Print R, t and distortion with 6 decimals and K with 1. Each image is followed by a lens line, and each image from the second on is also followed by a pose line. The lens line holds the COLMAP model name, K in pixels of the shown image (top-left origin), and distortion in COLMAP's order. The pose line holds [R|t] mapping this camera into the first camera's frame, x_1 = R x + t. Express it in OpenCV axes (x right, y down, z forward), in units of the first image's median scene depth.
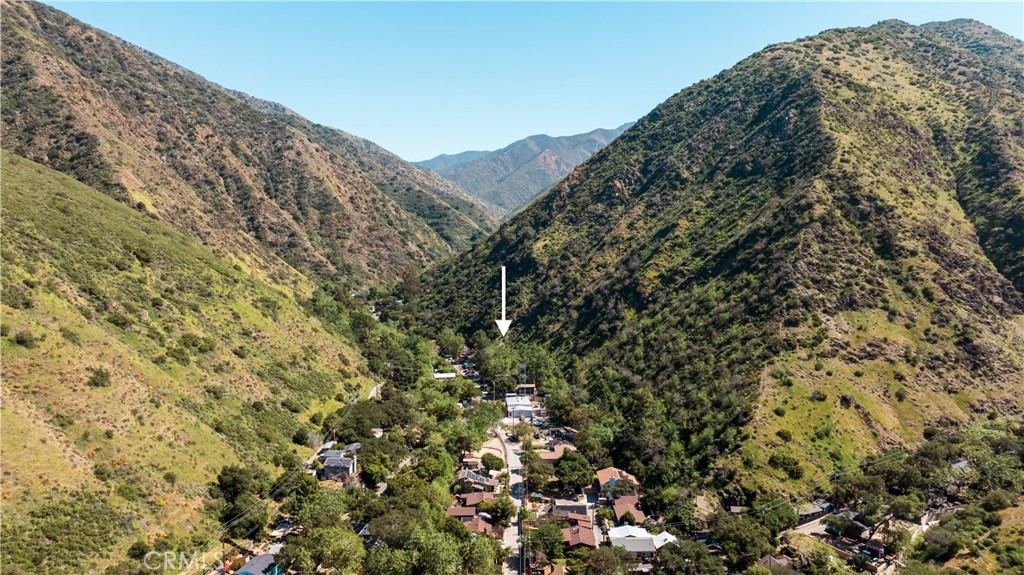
lens RADIAL K [[722.5, 0, 517.4], [0, 722.5, 283.5], [0, 0, 1]] dist [-0.026977, 0.007905]
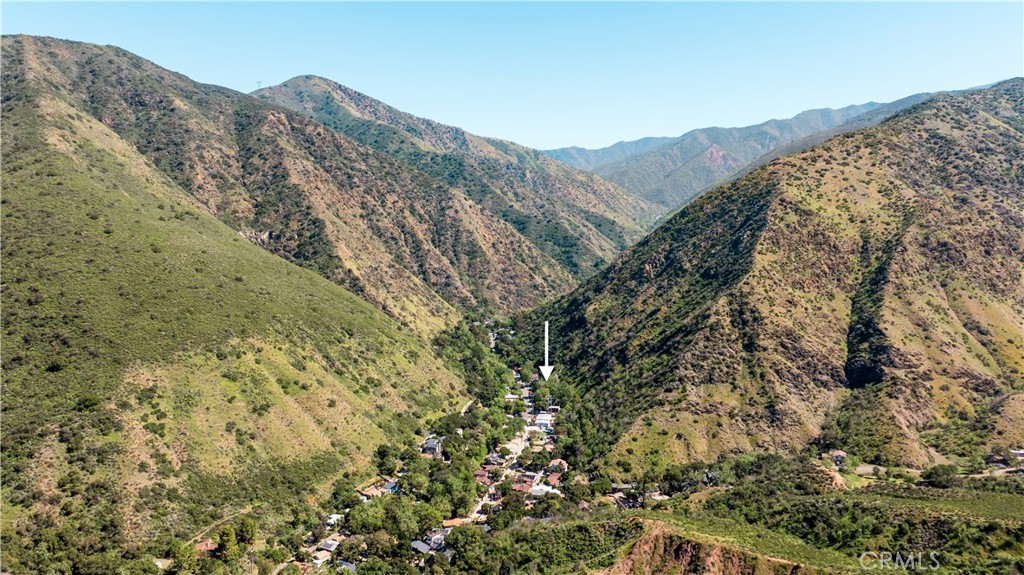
lens RADIAL K [[722.5, 0, 517.4], [0, 722.5, 283.5], [0, 0, 1]] dist [-0.026977, 0.007905]
pose [[0.966848, 0.025819, -0.254042, 0.290291], [-0.017028, 0.999180, 0.036741, -0.173613], [0.254783, -0.031197, 0.966495, -0.545242]]
